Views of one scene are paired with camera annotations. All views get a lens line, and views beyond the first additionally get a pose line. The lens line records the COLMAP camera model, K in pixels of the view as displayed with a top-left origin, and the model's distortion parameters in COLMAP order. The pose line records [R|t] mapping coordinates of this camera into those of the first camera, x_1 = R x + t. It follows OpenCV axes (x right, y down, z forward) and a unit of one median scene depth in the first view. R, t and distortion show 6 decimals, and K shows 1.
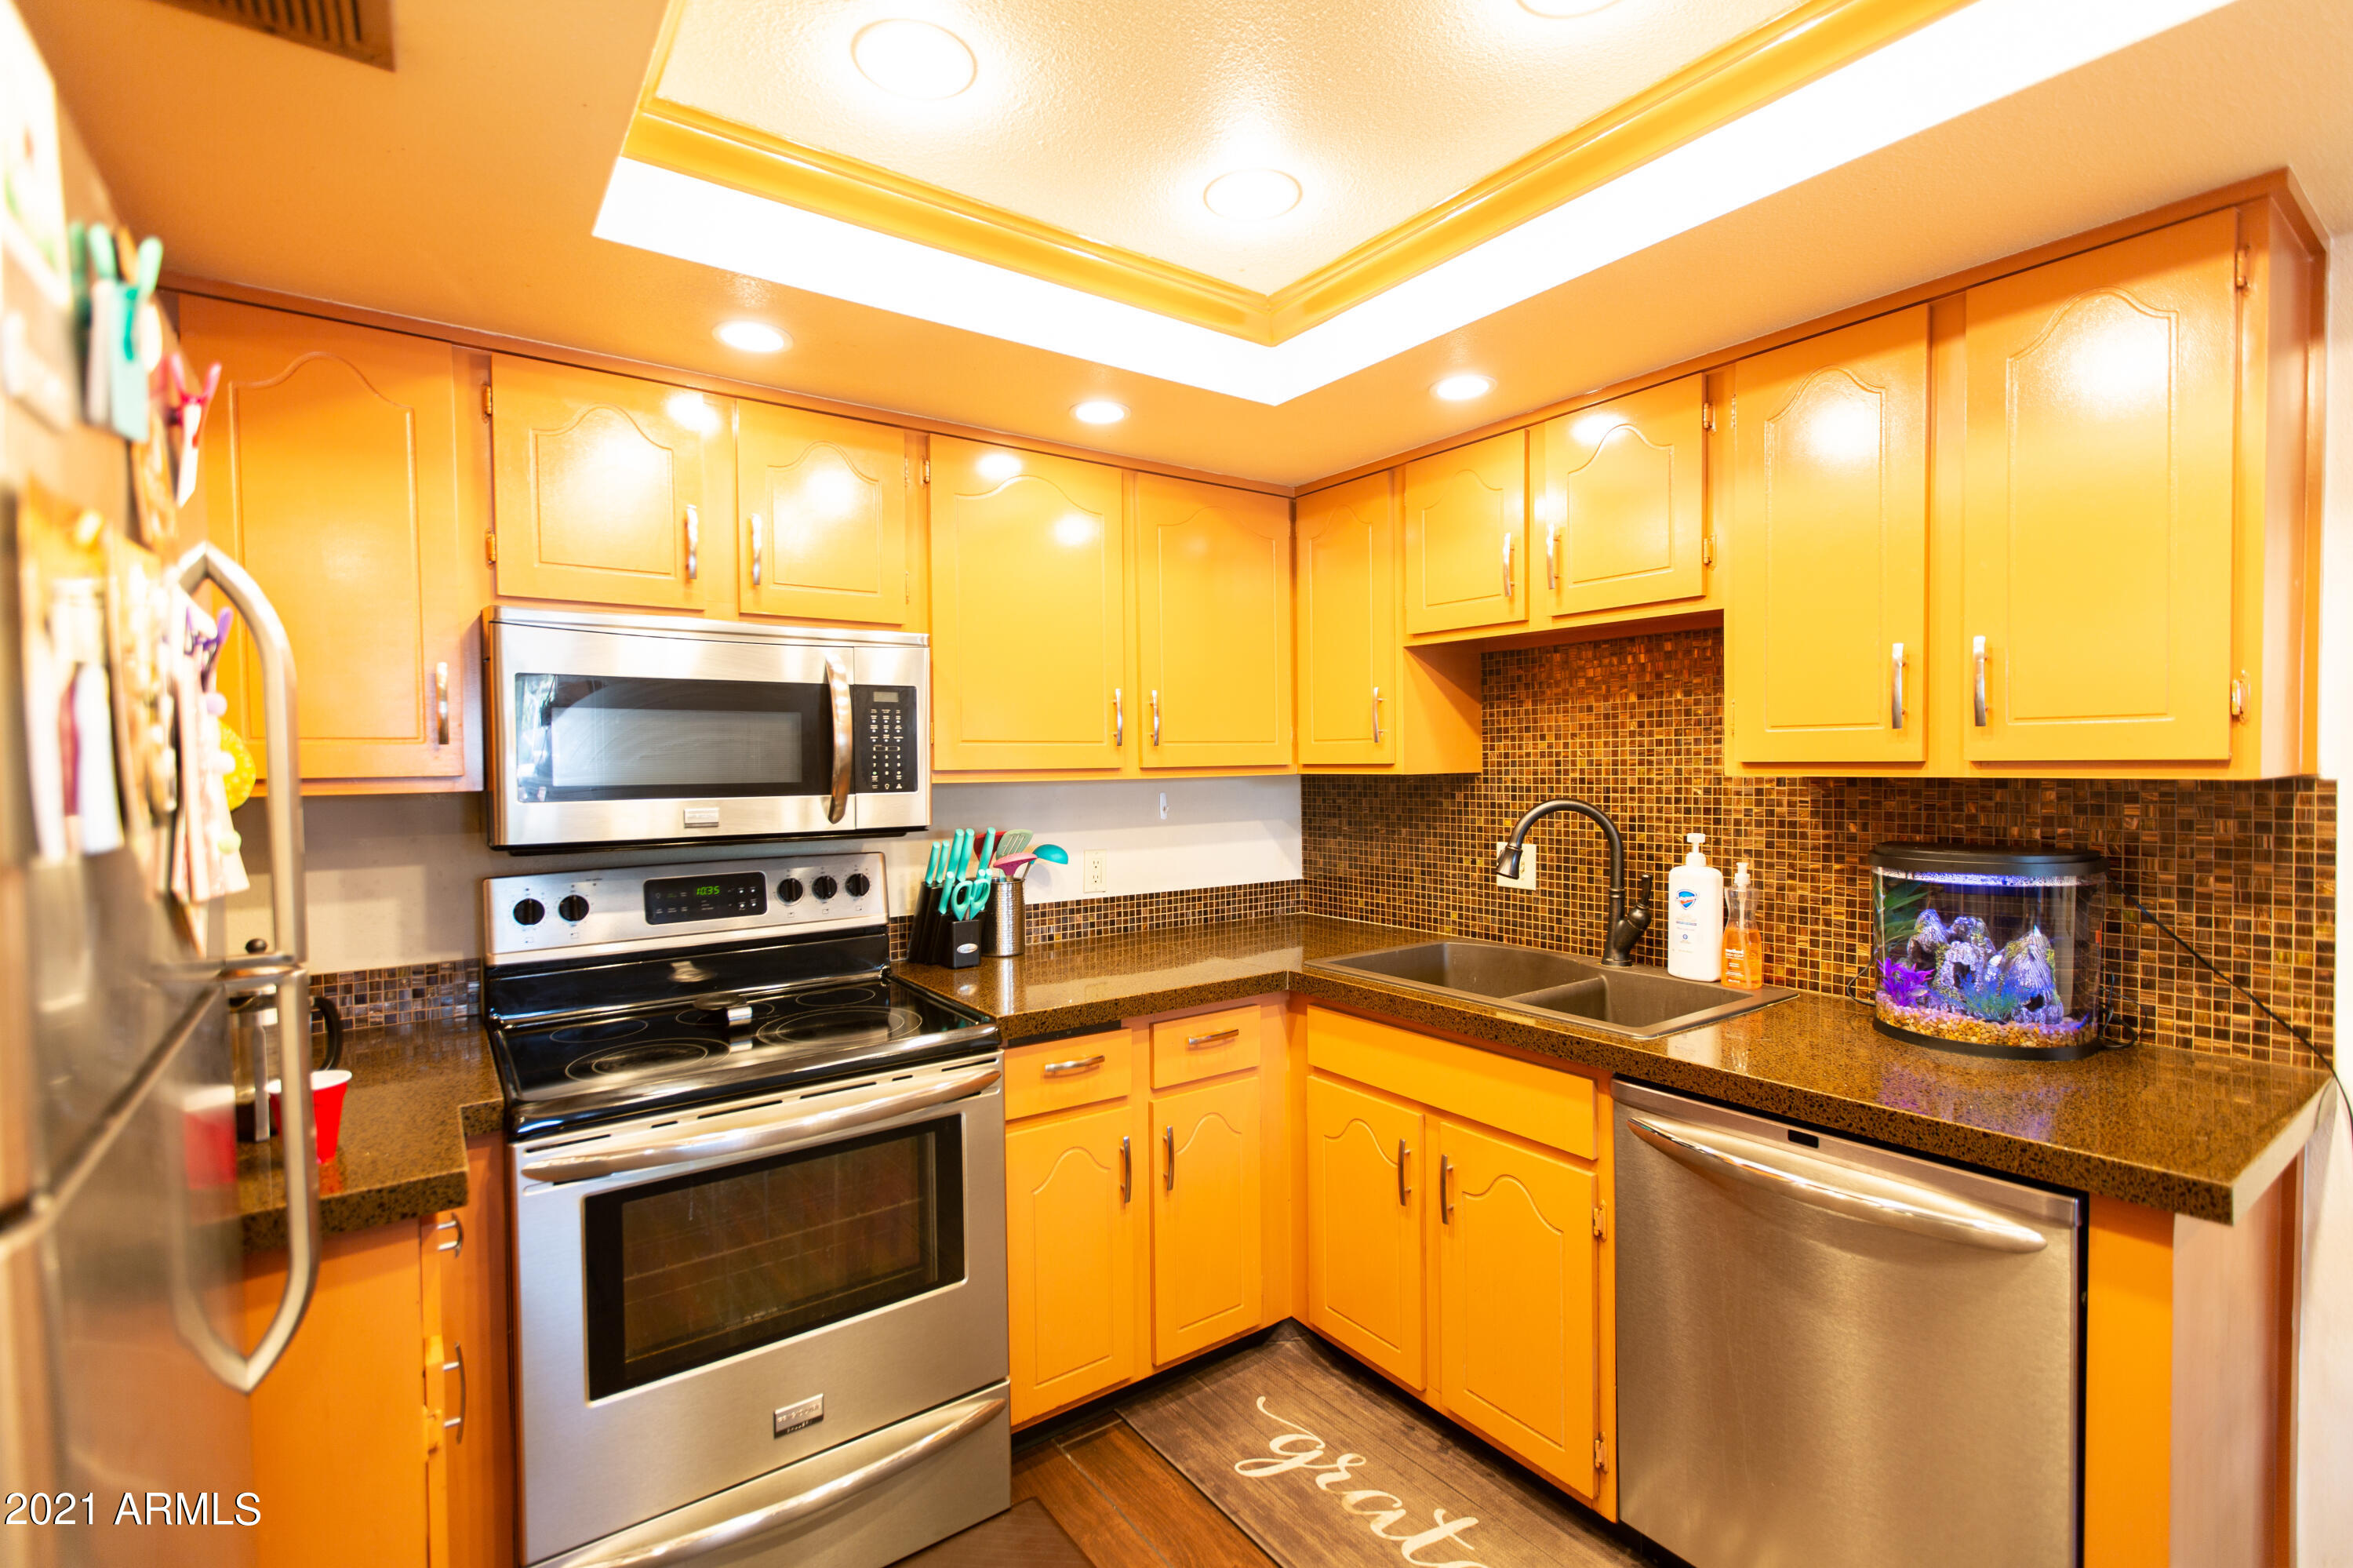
lens RADIAL K [[1042.5, 0, 1174.2], [0, 1042.5, 786.1], [0, 0, 1]] dist [0.004384, -0.001764]
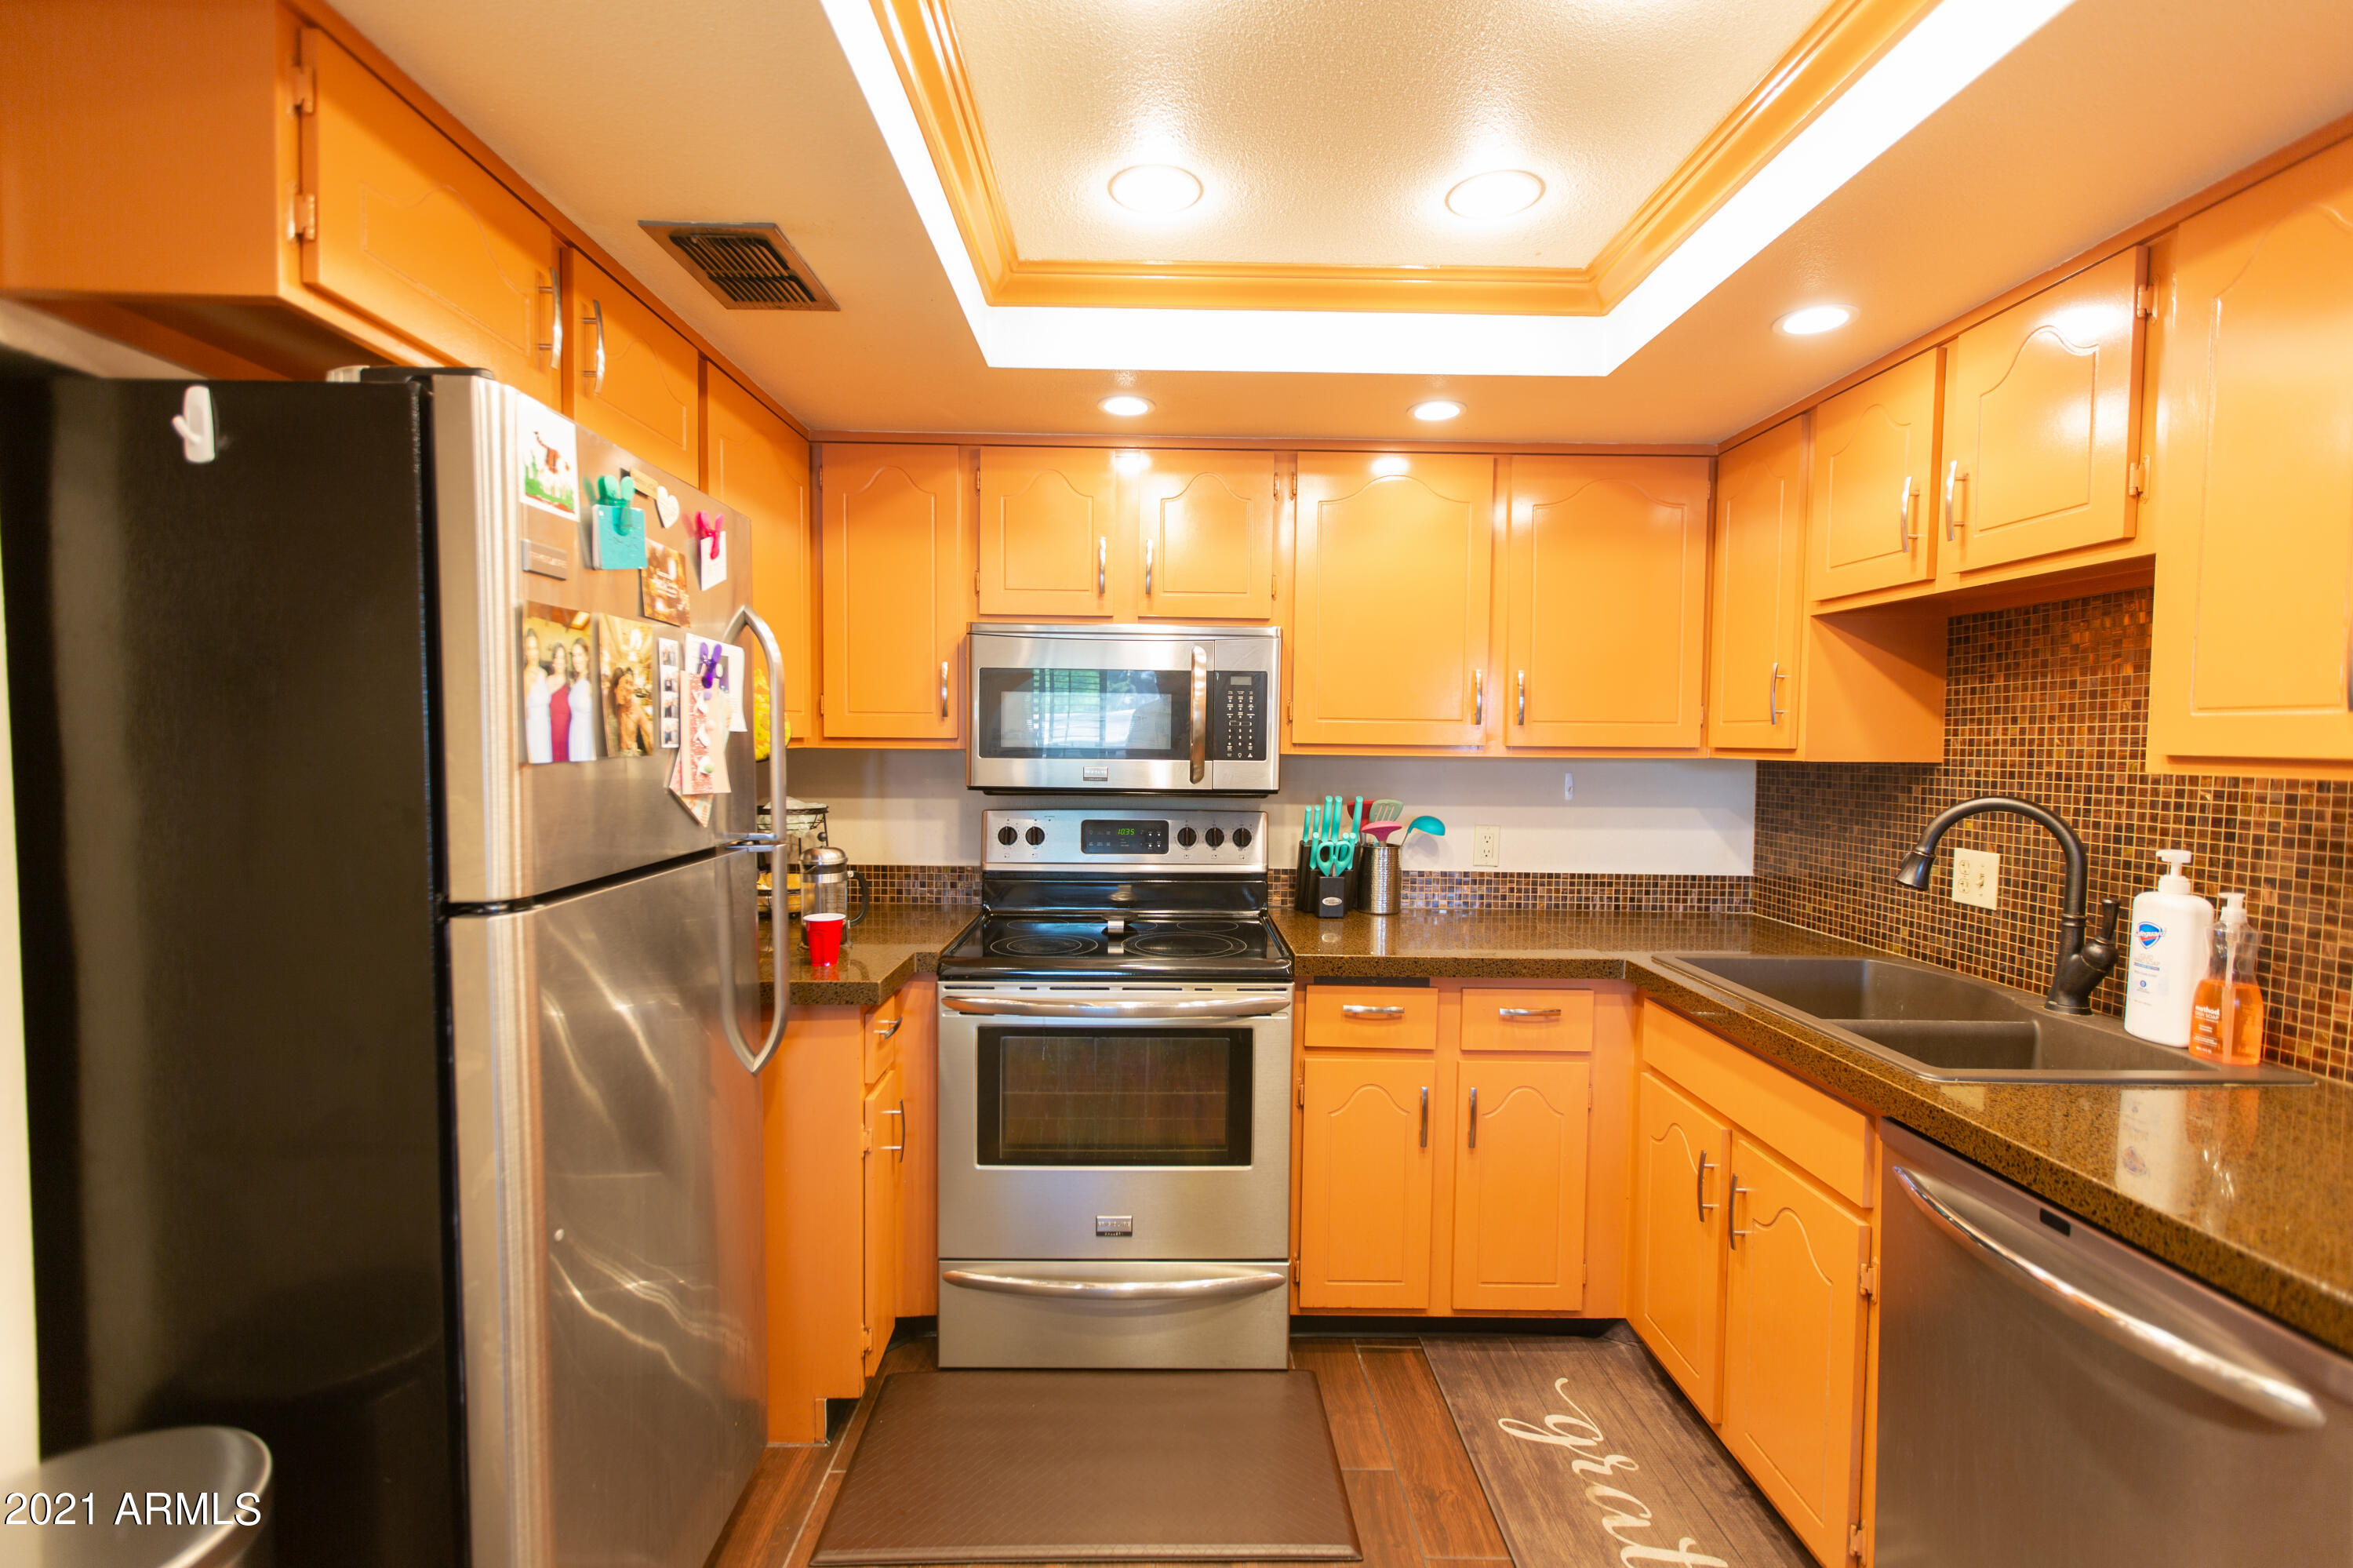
lens RADIAL K [[1042.5, 0, 1174.2], [0, 1042.5, 786.1], [0, 0, 1]] dist [0.004384, -0.001764]
pose [[0.820794, 0.046631, -0.569317, 0.328464], [-0.034297, 0.998887, 0.032369, -0.000425], [0.570193, -0.007043, 0.821480, -0.030628]]
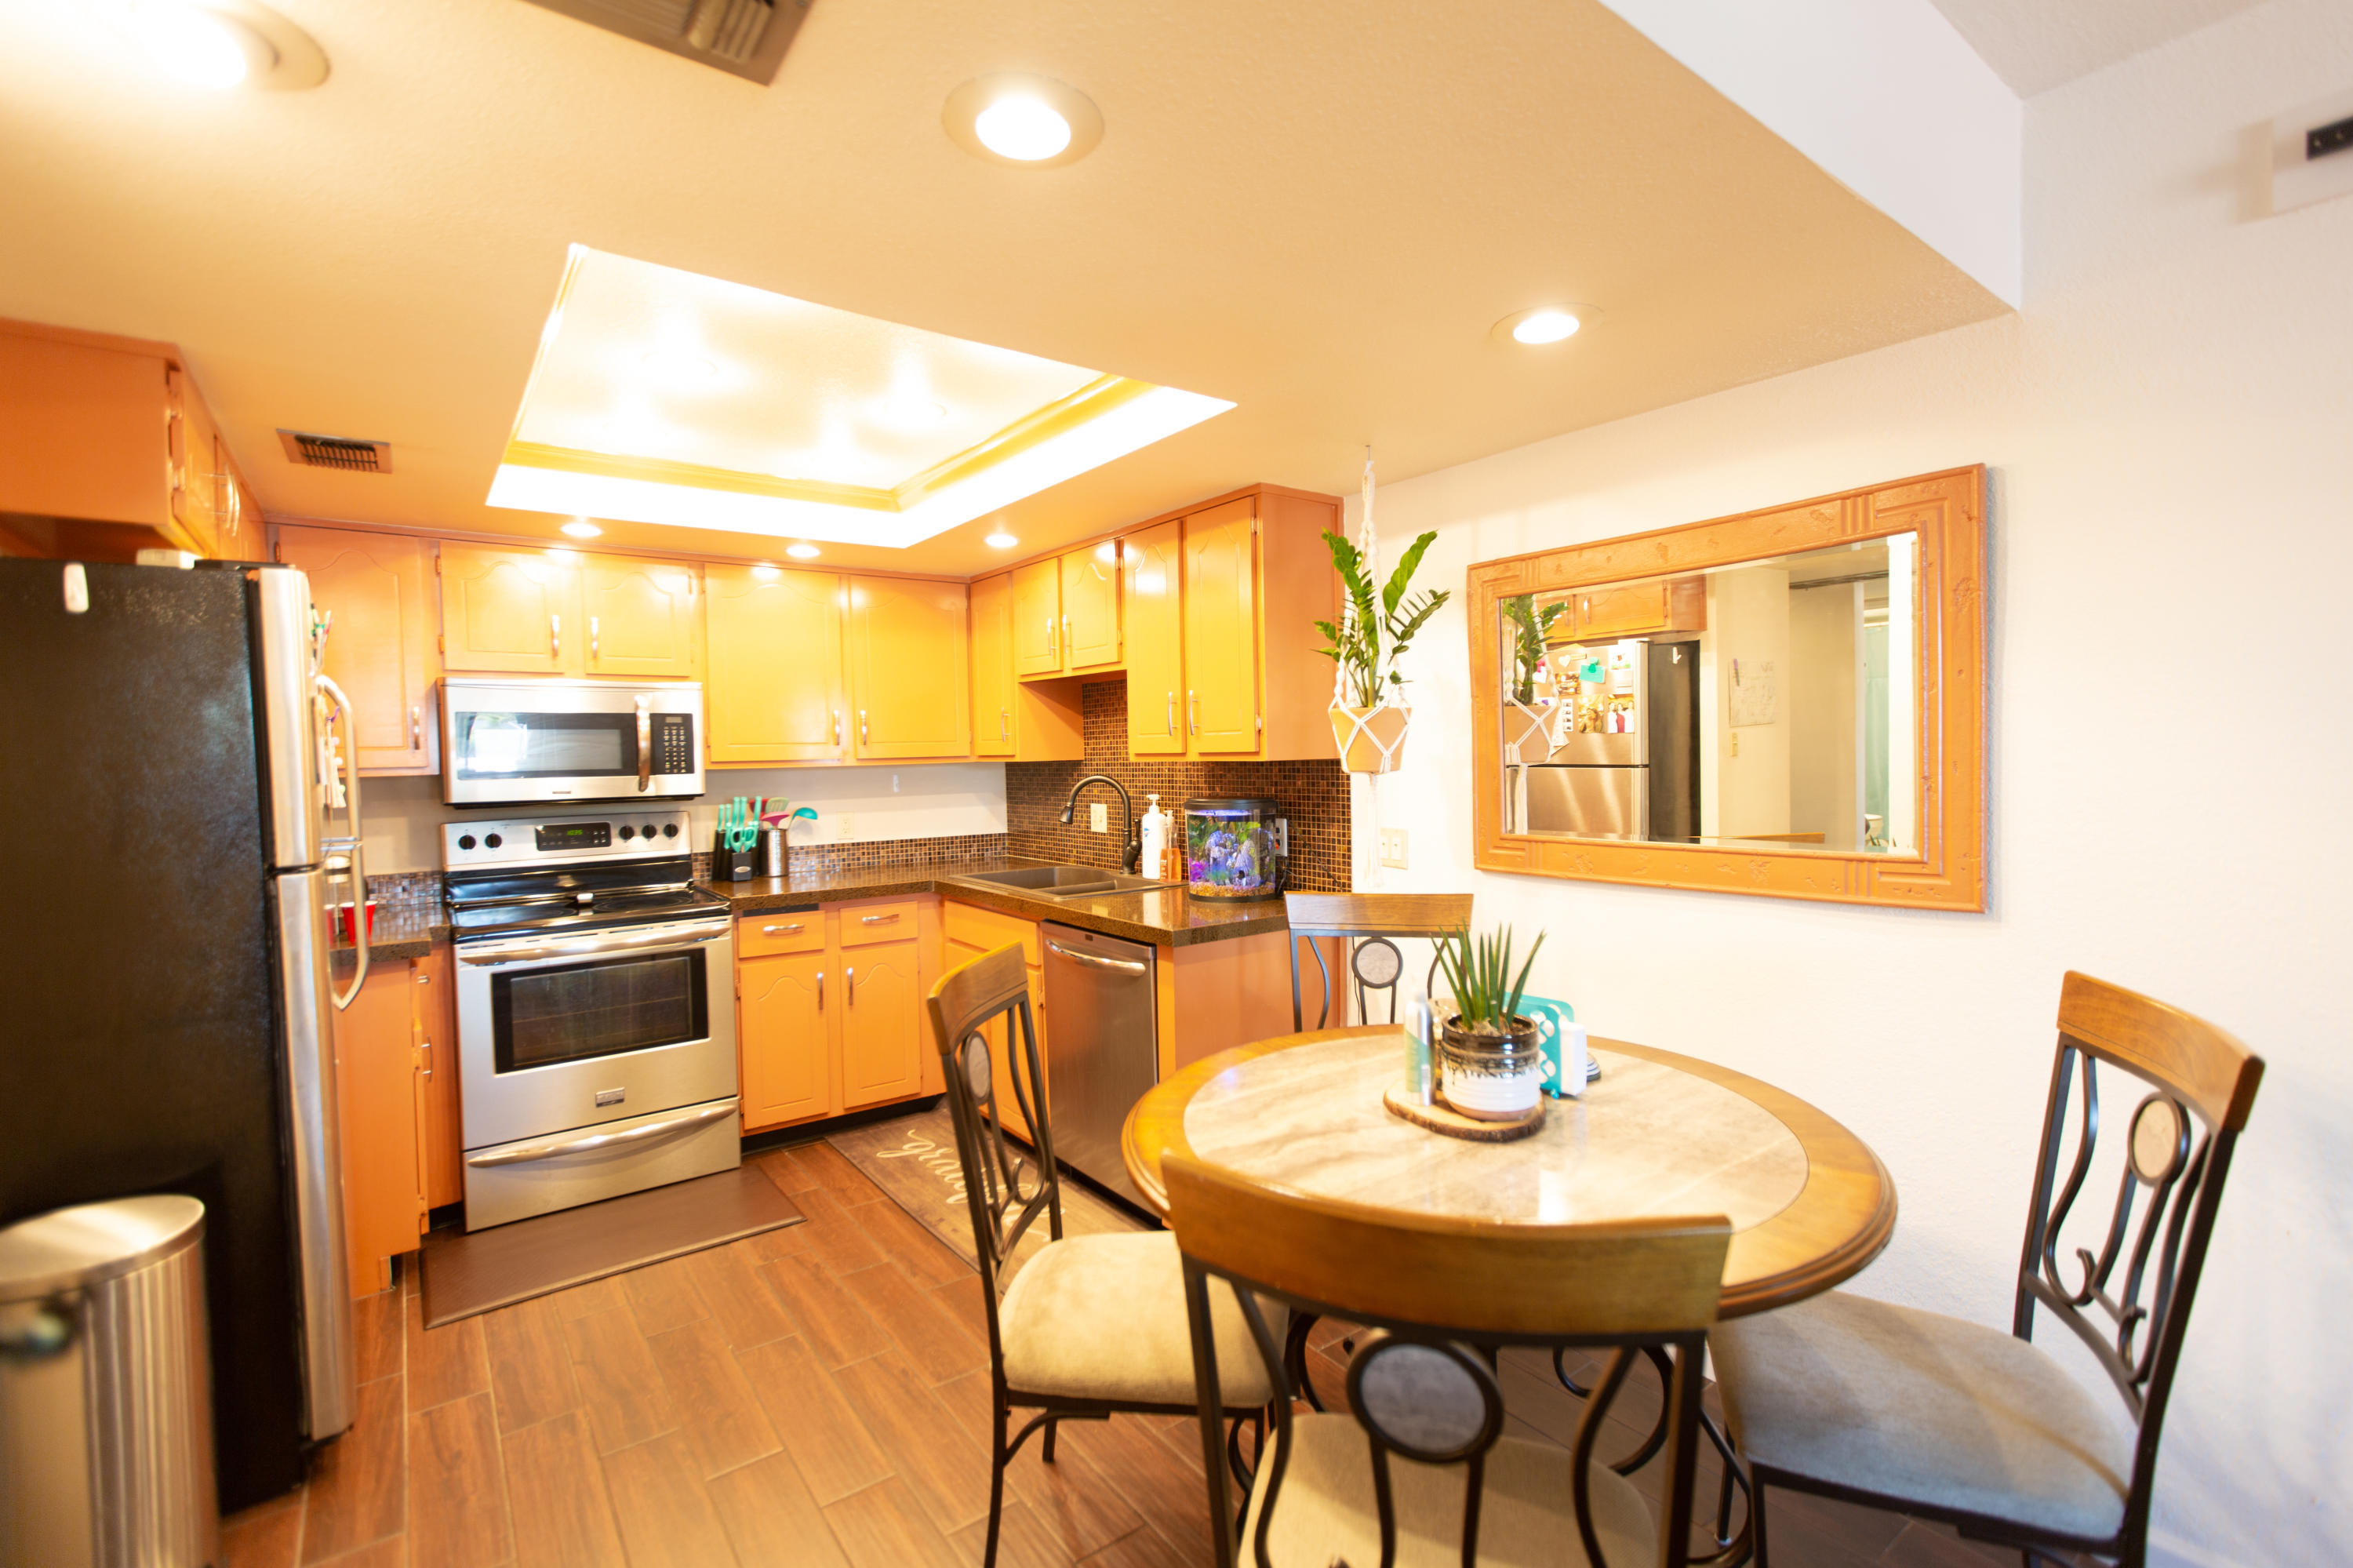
lens RADIAL K [[1042.5, 0, 1174.2], [0, 1042.5, 786.1], [0, 0, 1]] dist [0.004384, -0.001764]
pose [[0.999846, -0.008156, 0.015553, 0.499121], [0.007981, 0.999904, 0.011284, 0.012144], [-0.015644, -0.011158, 0.999815, -0.711257]]
